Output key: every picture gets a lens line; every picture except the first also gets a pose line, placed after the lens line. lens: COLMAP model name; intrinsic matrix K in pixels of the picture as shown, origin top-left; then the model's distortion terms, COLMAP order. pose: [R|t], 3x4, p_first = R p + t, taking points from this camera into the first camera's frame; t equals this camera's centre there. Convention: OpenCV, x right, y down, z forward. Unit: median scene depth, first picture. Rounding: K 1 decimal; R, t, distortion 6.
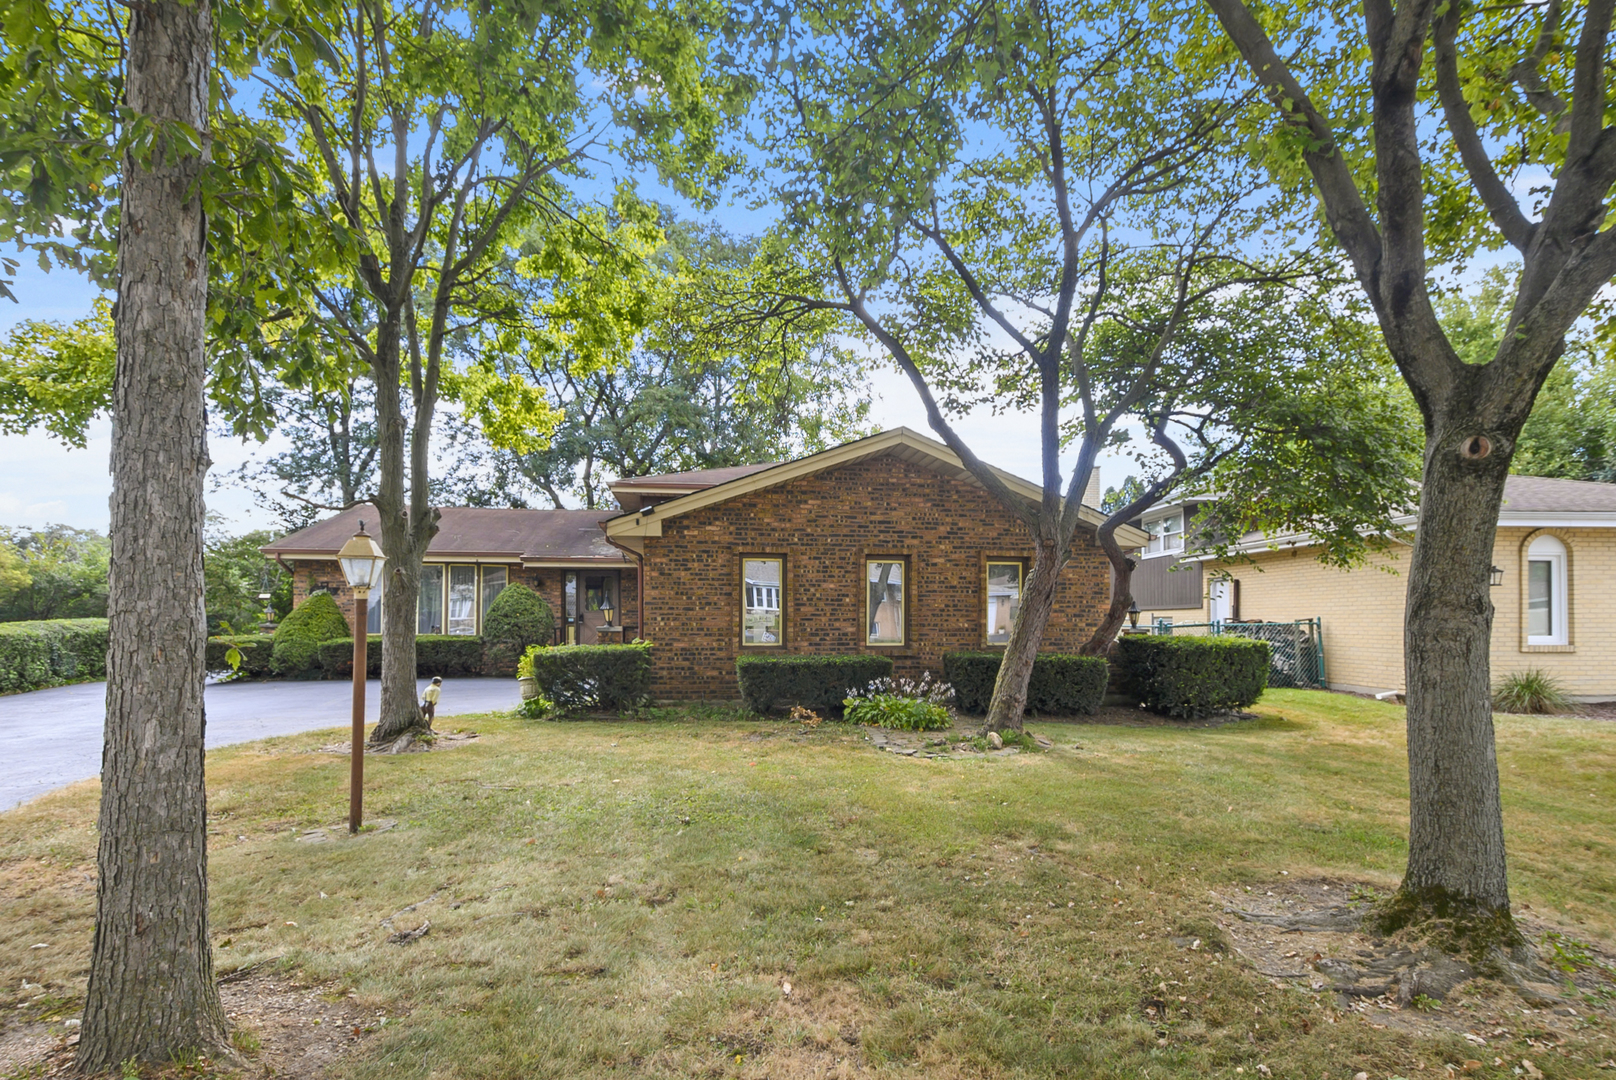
lens RADIAL K [[817.1, 0, 812.0], [0, 817.1, 614.1], [0, 0, 1]] dist [0.001364, 0.000210]
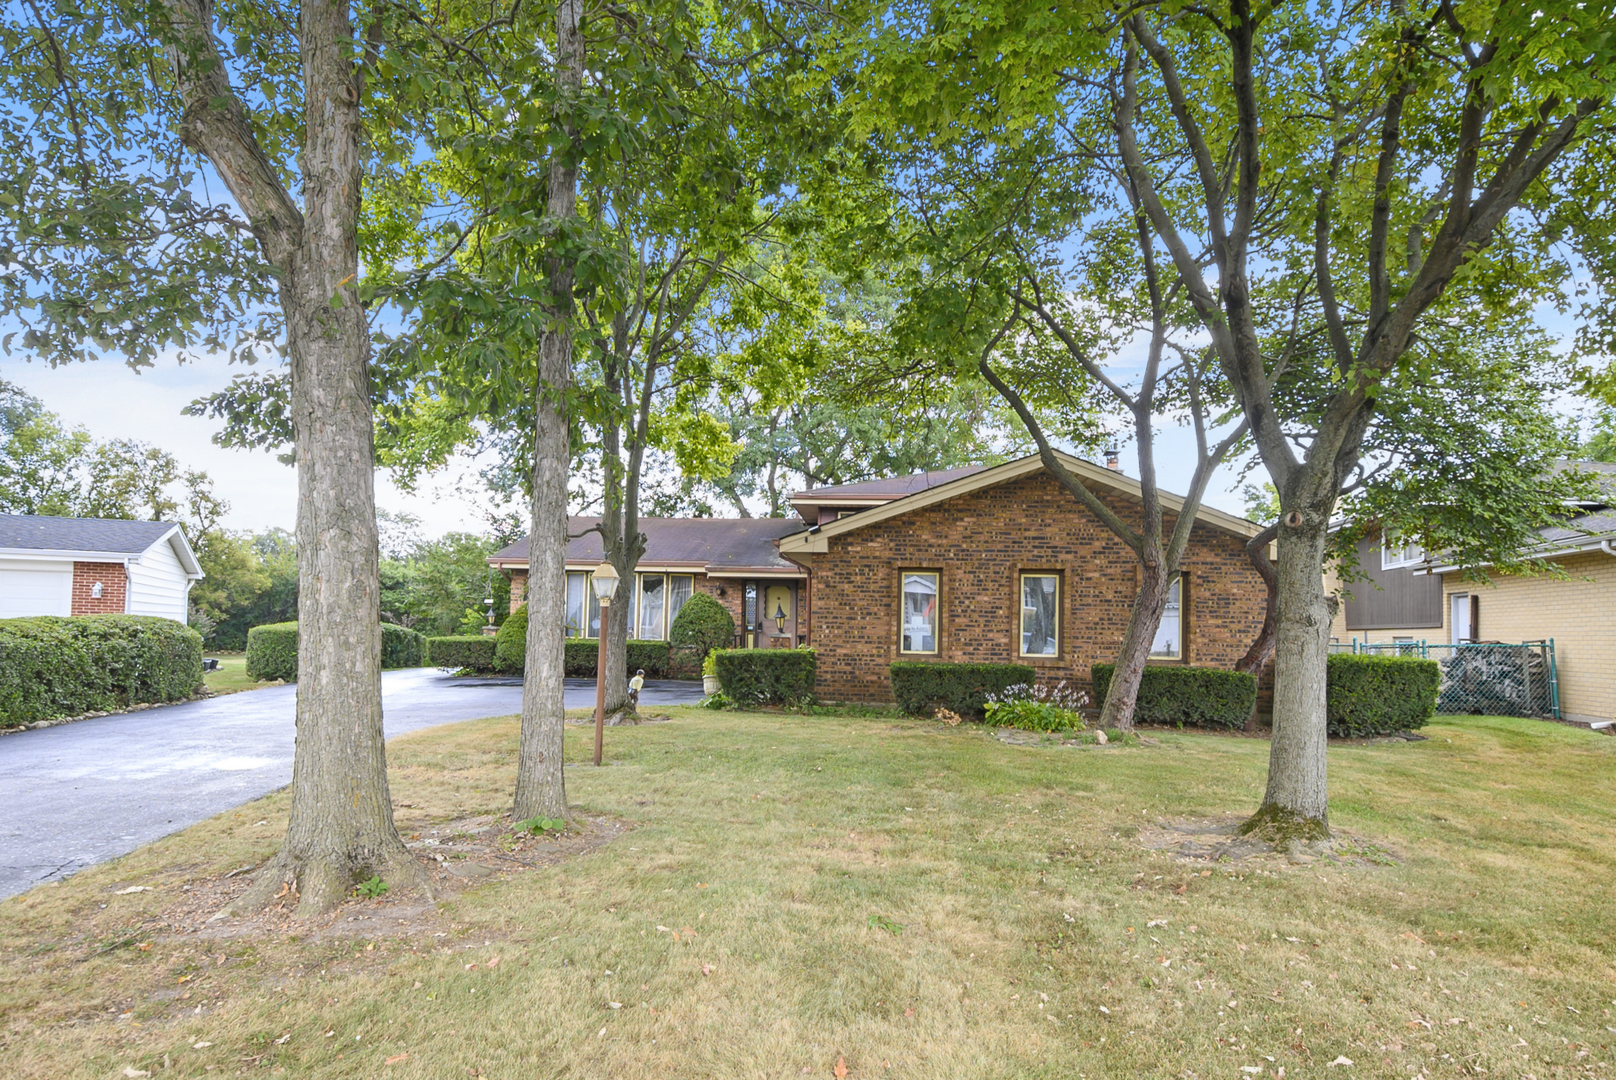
lens RADIAL K [[968.9, 0, 804.3], [0, 968.9, 593.6], [0, 0, 1]] dist [-0.001650, -0.000791]
pose [[0.971899, 0.009589, -0.235202, 0.092919], [-0.017730, 0.999314, -0.032524, 0.003990], [0.234729, 0.035781, 0.971402, -0.276300]]
